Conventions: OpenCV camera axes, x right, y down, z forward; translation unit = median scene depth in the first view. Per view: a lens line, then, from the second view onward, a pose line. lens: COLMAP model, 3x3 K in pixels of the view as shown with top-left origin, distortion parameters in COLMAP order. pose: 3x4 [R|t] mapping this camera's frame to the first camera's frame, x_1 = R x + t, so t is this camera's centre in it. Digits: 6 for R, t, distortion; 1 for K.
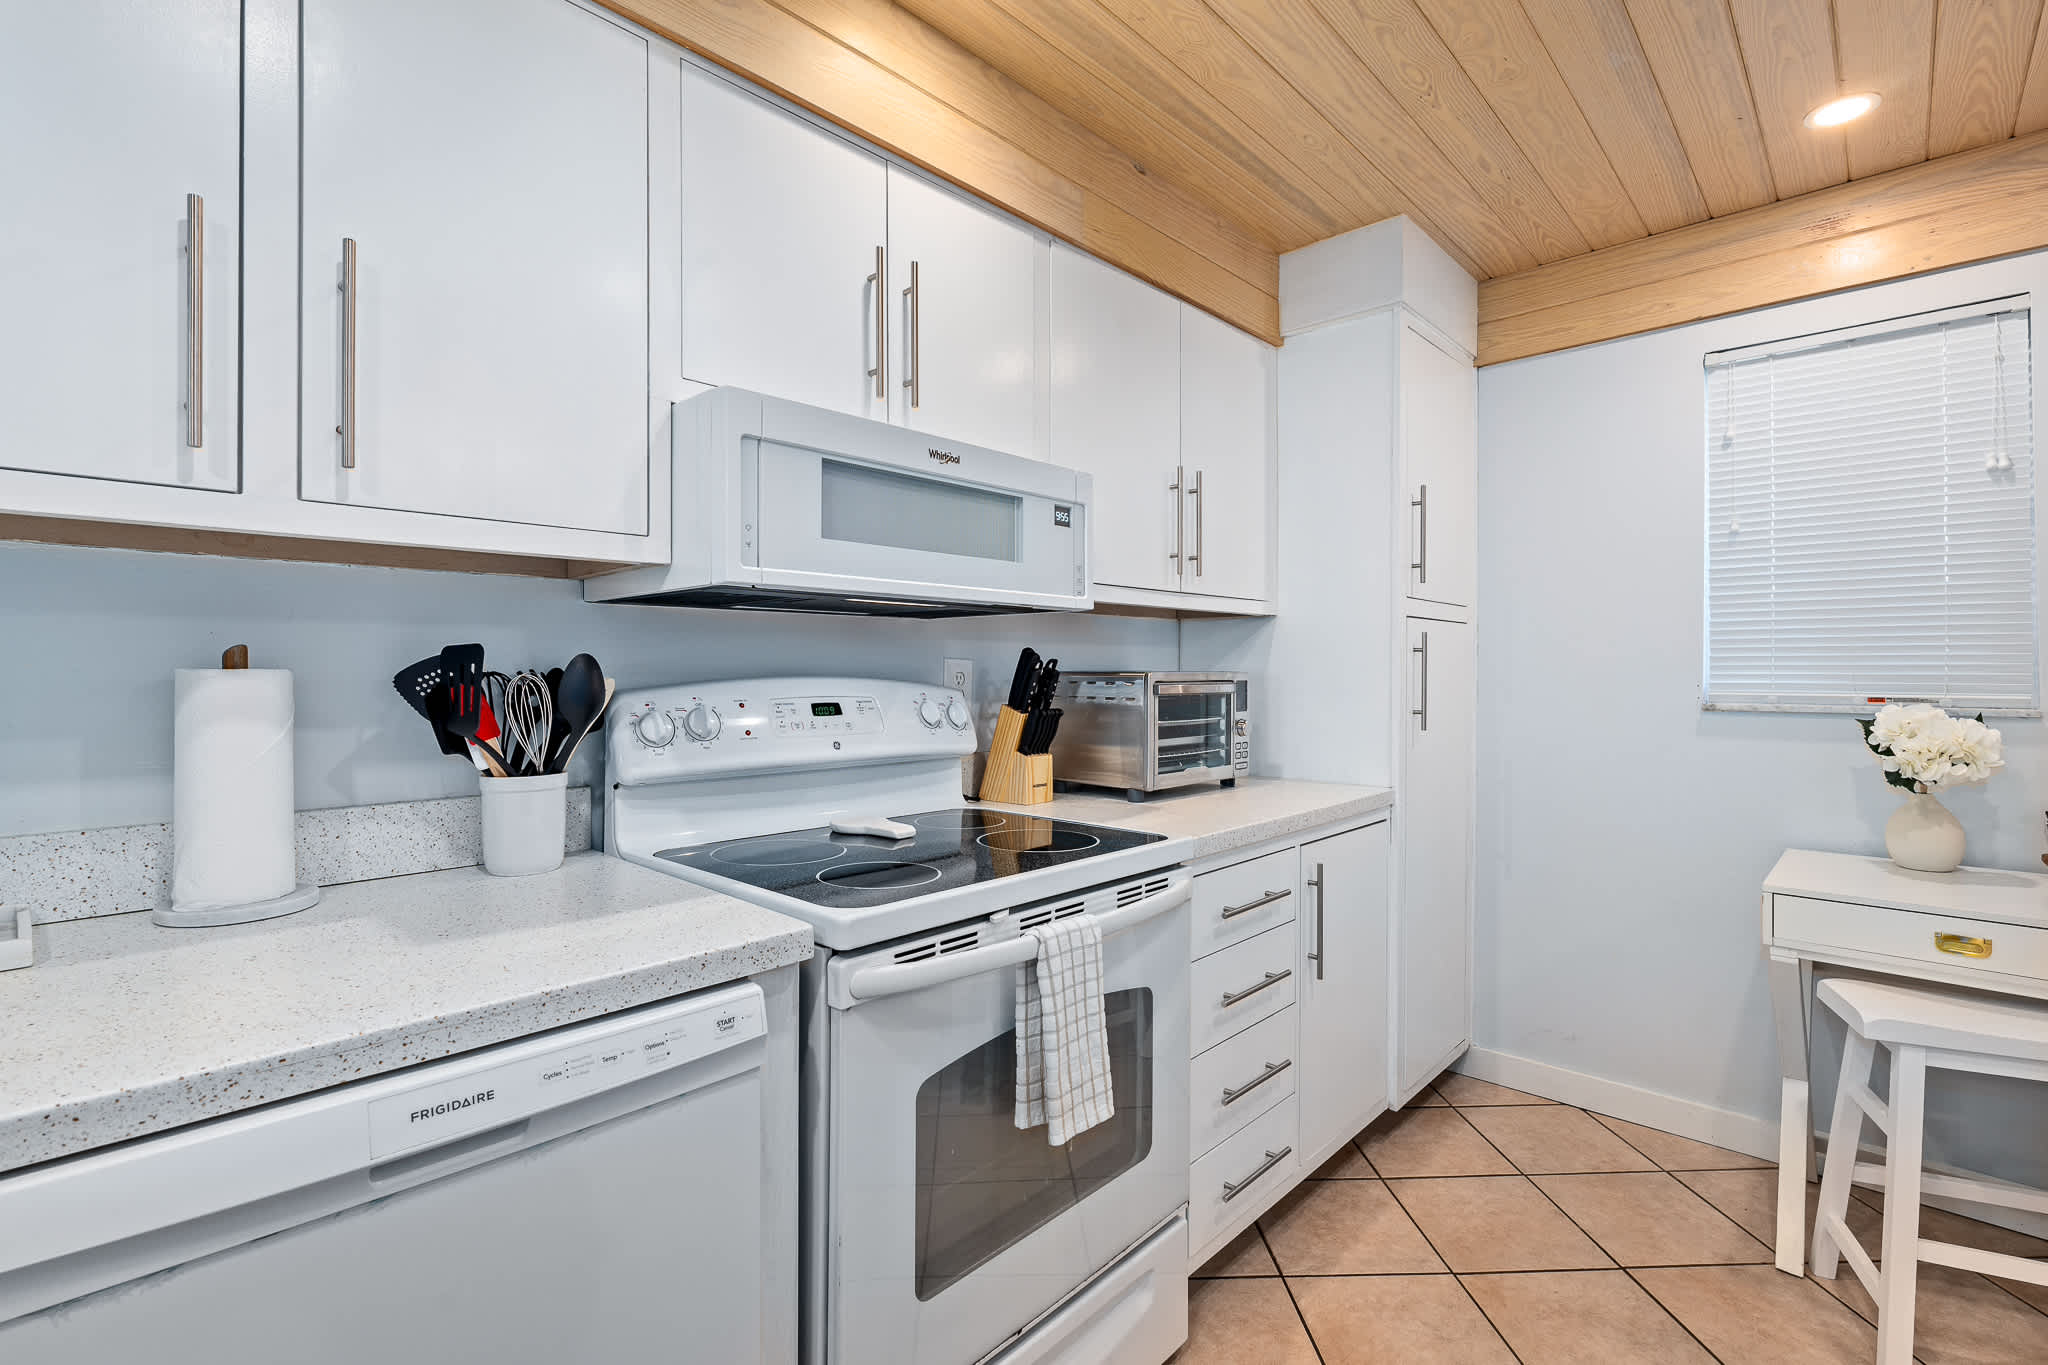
lens RADIAL K [[933.2, 0, 1027.9], [0, 933.2, 668.4], [0, 0, 1]] dist [-0.002264, 0.000464]
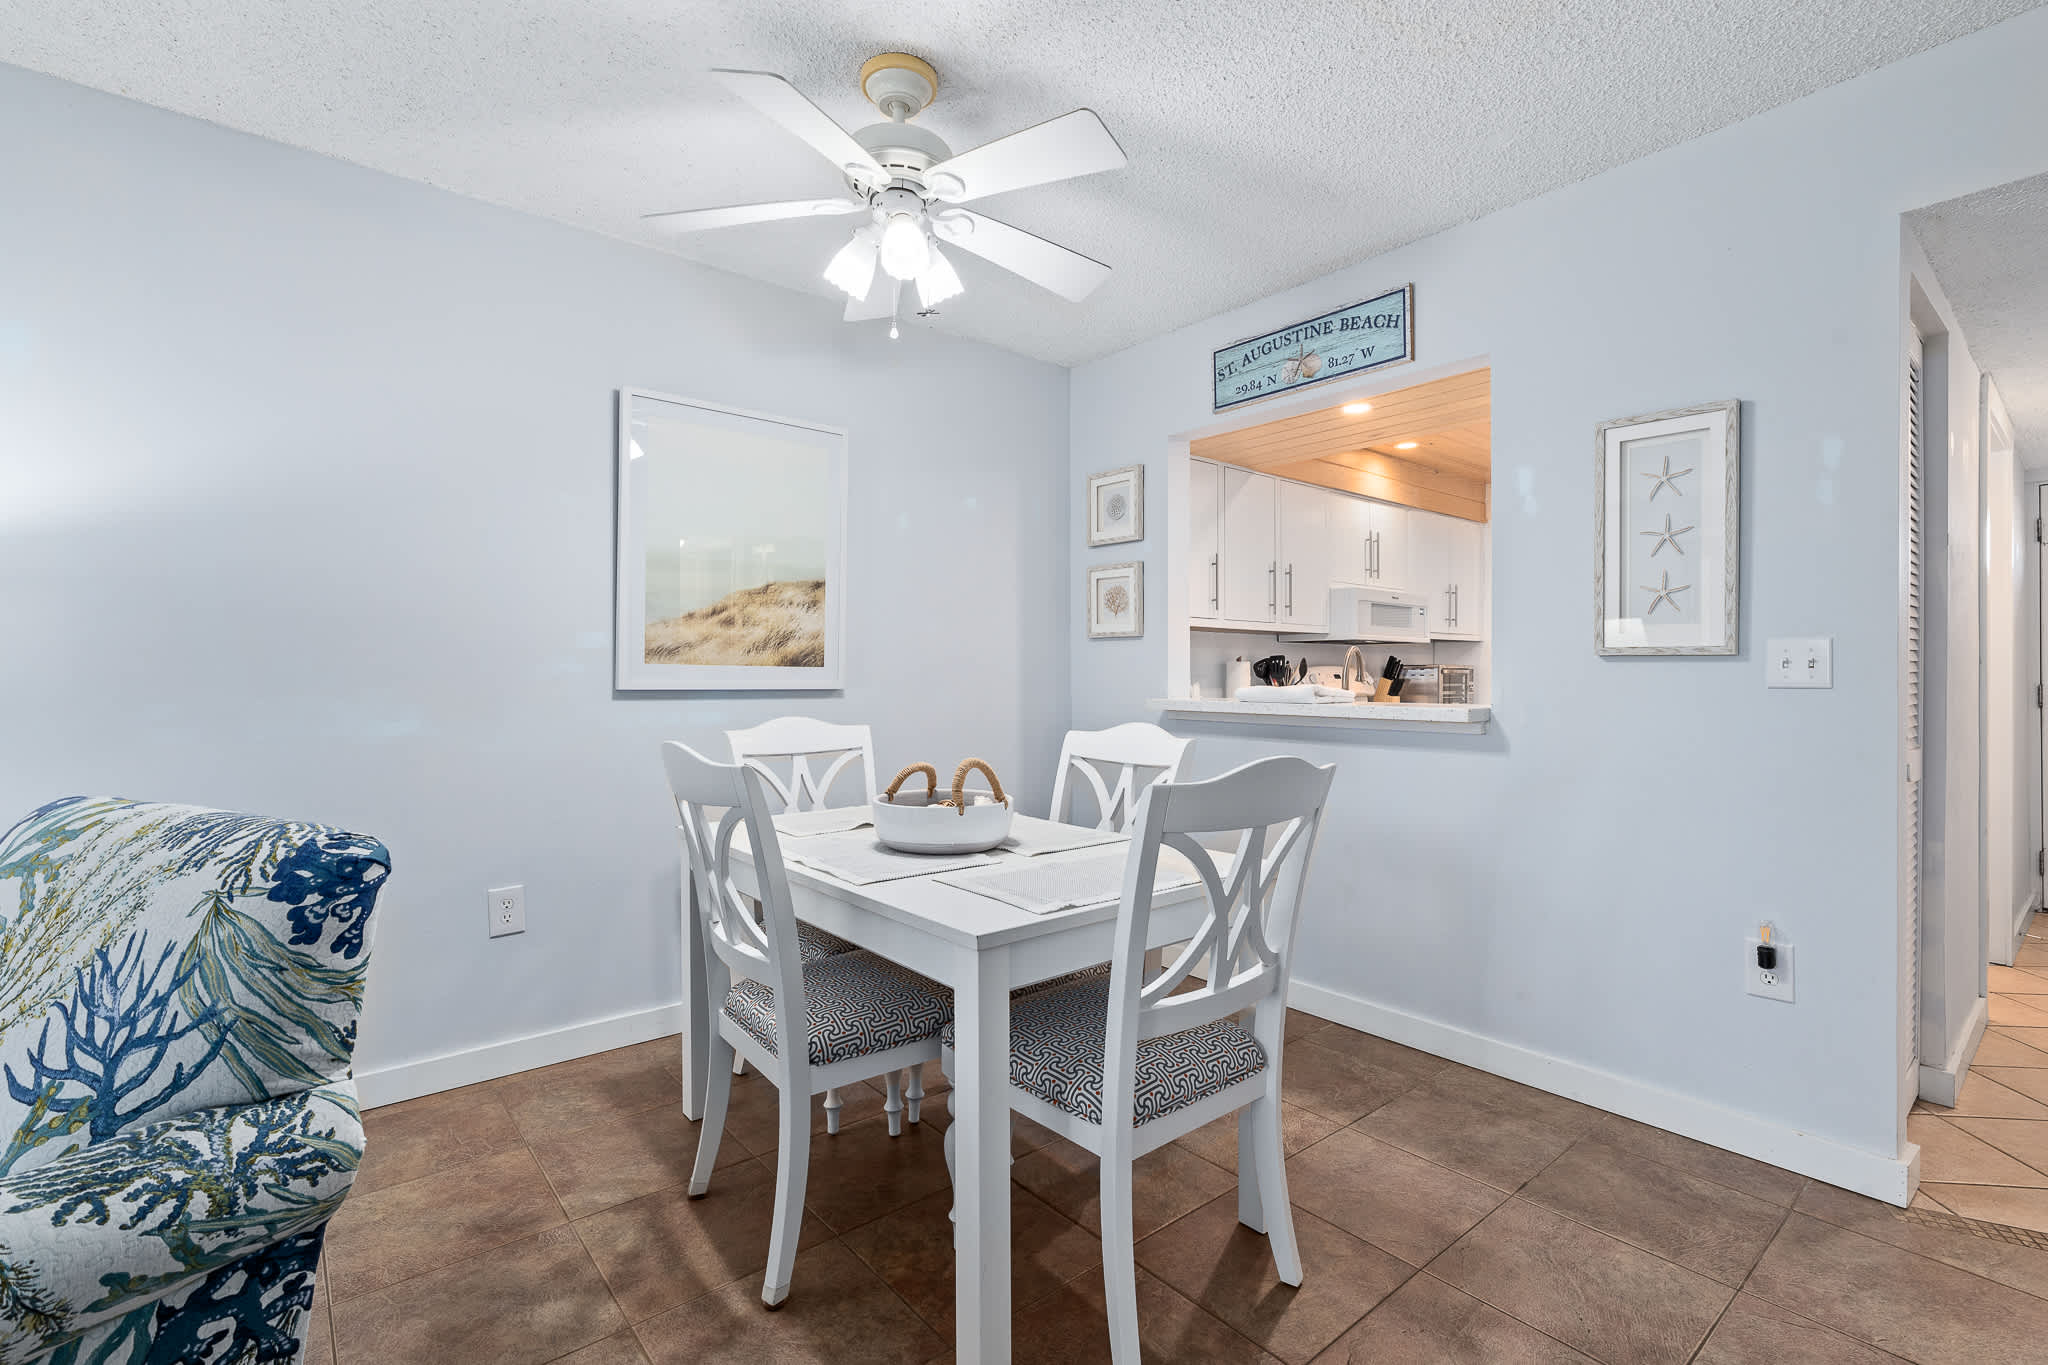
lens RADIAL K [[929.0, 0, 1023.0], [0, 929.0, 675.2], [0, 0, 1]] dist [-0.006324, 0.001282]
pose [[0.992911, 0.001873, -0.118847, -0.890294], [-0.001520, 0.999994, 0.003063, 0.033012], [0.118852, -0.002860, 0.992908, -2.121032]]
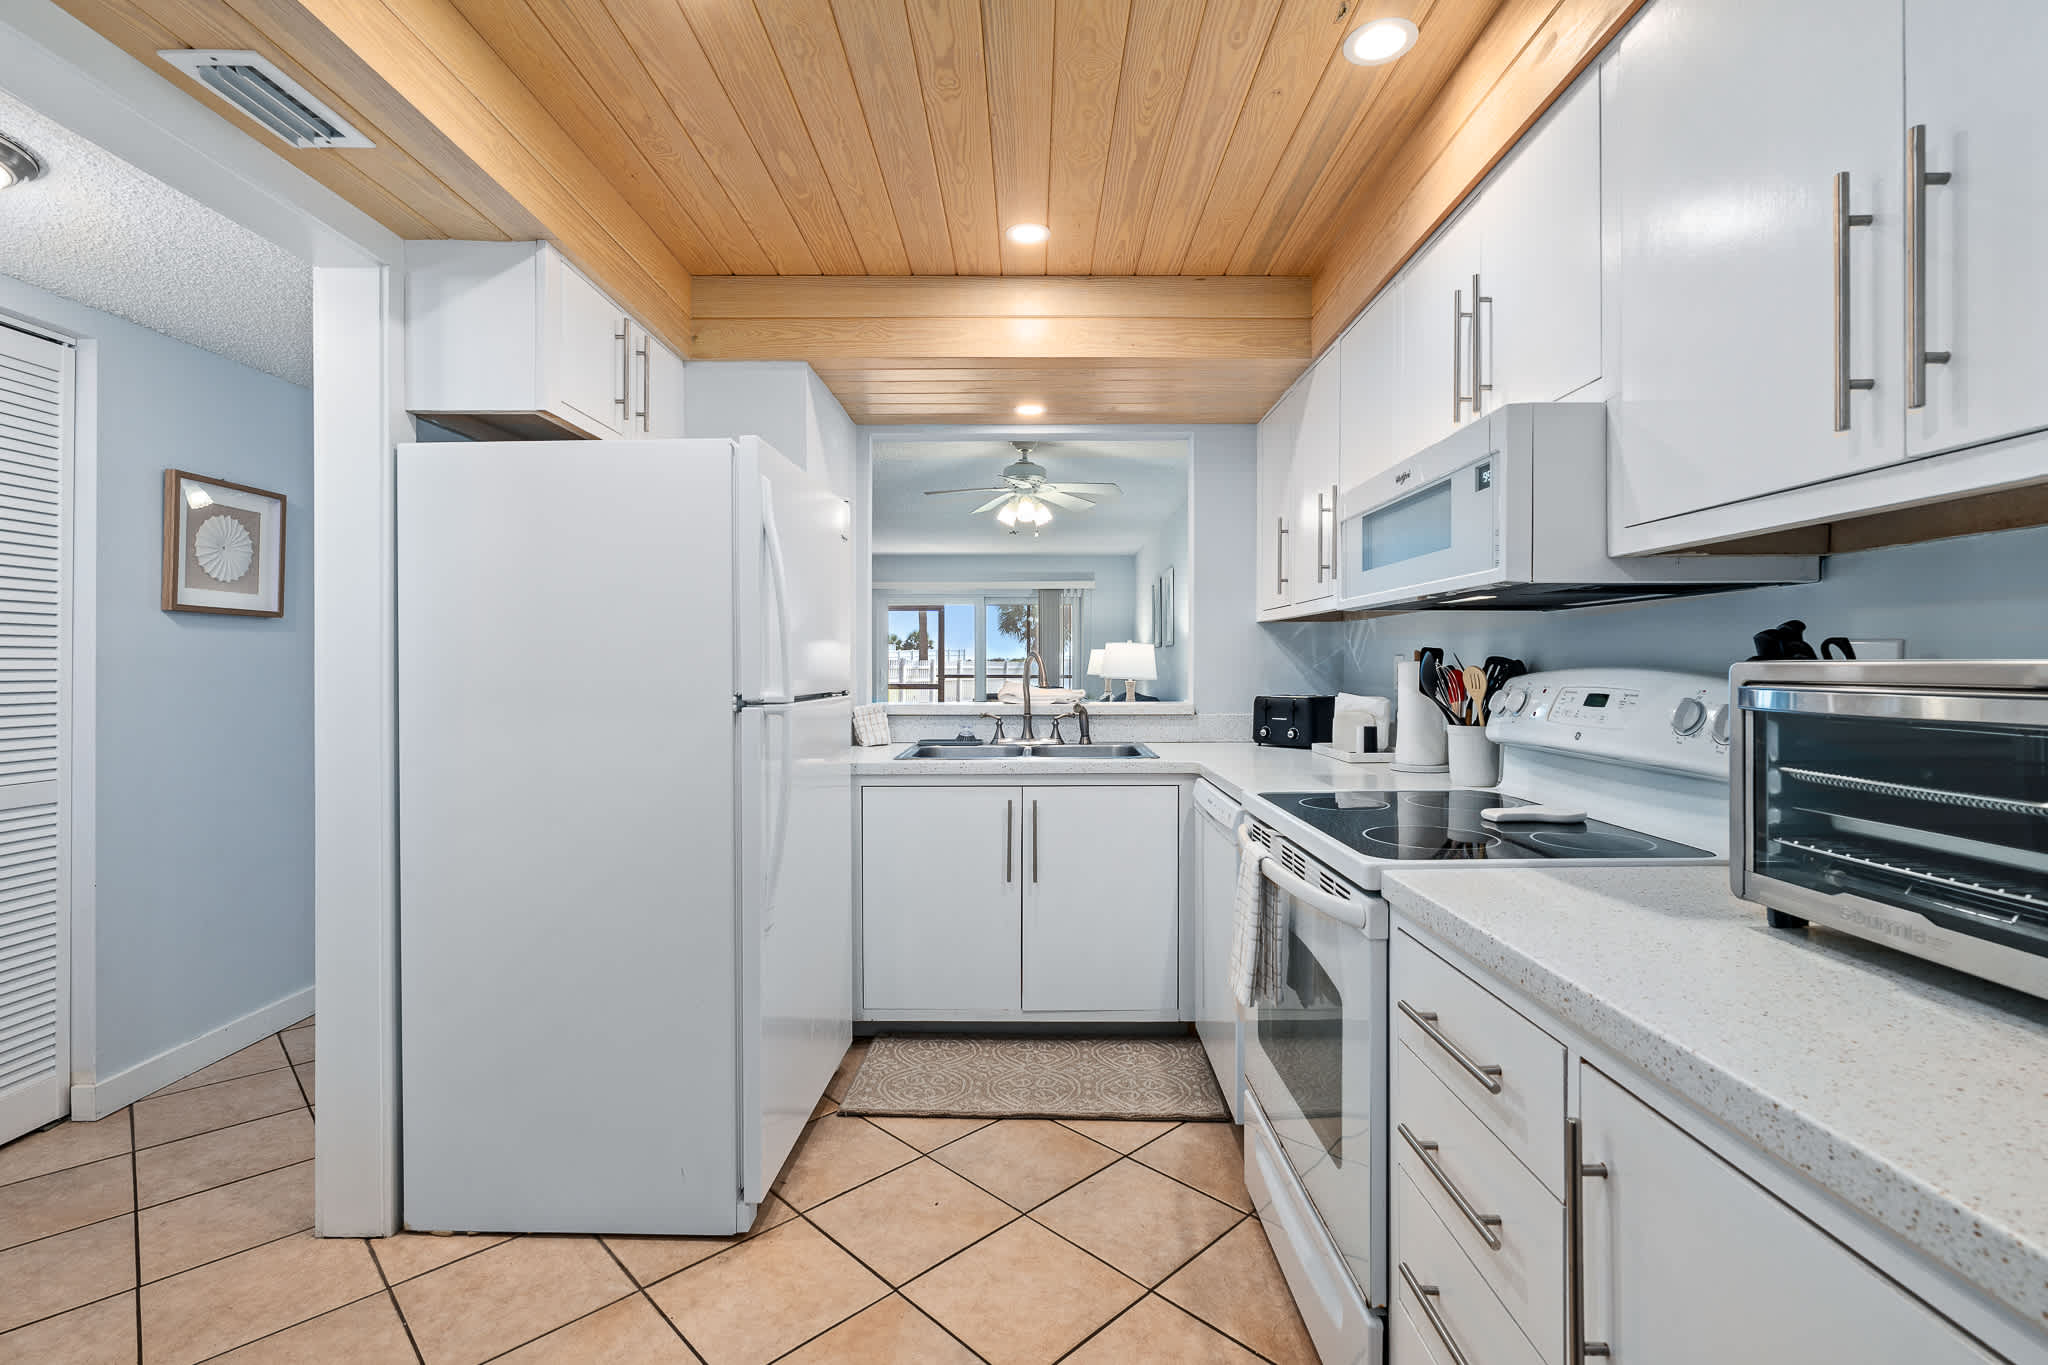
lens RADIAL K [[934.0, 0, 1030.2], [0, 934.0, 671.2], [0, 0, 1]] dist [-0.003947, 0.000211]
pose [[-0.729682, 0.007430, -0.683747, 0.931863], [0.004218, 0.999971, 0.006365, 0.004622], [0.683774, 0.001760, -0.729692, 1.366407]]
